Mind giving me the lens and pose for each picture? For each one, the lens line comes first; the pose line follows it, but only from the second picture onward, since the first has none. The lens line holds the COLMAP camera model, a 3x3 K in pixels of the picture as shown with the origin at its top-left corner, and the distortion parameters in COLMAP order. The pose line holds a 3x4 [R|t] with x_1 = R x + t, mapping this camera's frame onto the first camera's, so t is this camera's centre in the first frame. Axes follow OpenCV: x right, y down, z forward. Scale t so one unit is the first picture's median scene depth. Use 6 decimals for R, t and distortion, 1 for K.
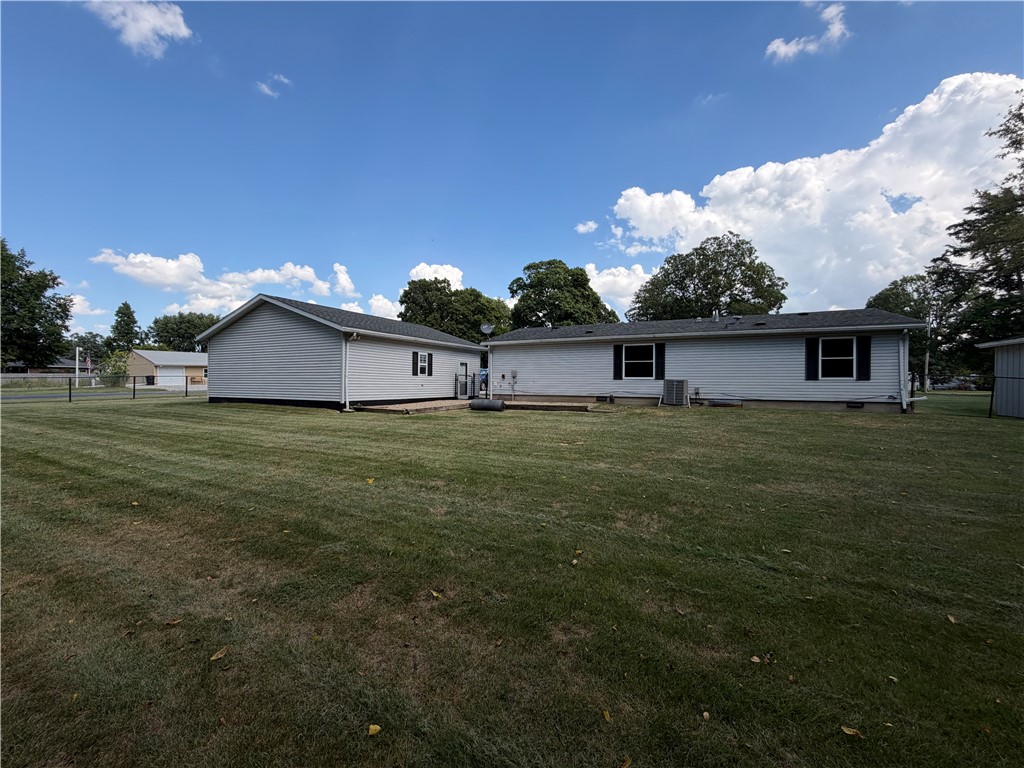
lens RADIAL K [[425.3, 0, 512.0], [0, 425.3, 384.0], [0, 0, 1]] dist [0.000950, -0.010282]
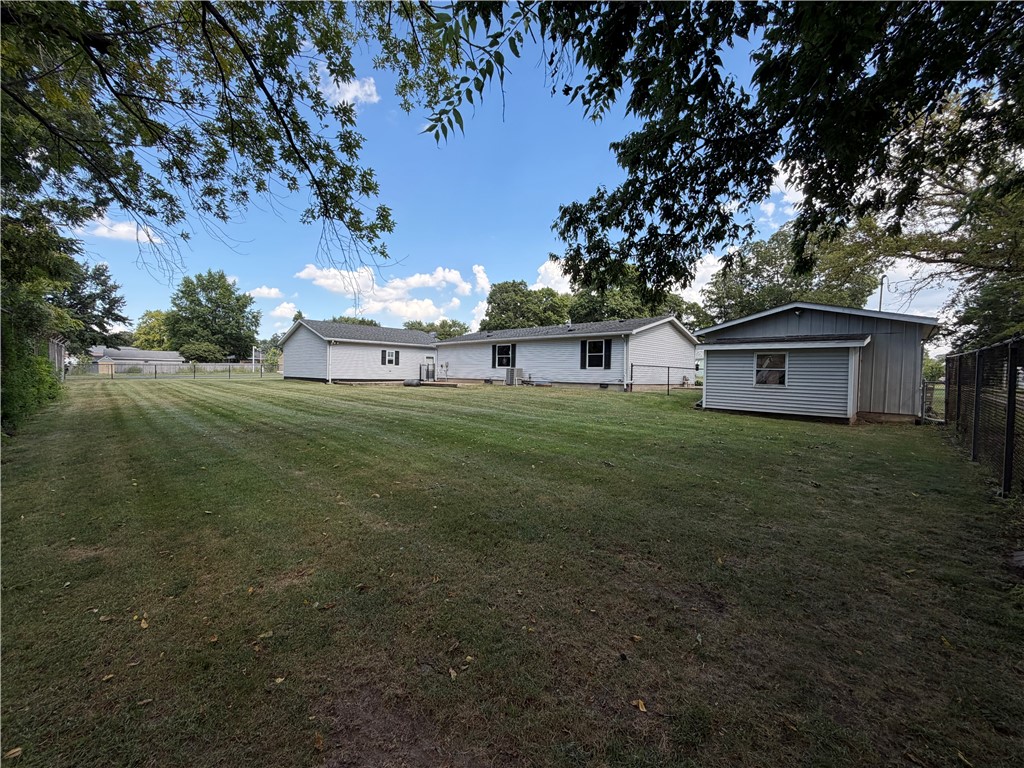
lens RADIAL K [[409.3, 0, 512.0], [0, 409.3, 384.0], [0, 0, 1]] dist [0.000541, 0.000003]
pose [[0.953255, 0.019001, -0.301568, 0.698905], [-0.012438, 0.999642, 0.023670, 0.010129], [0.301910, -0.018813, 0.953151, -0.340597]]
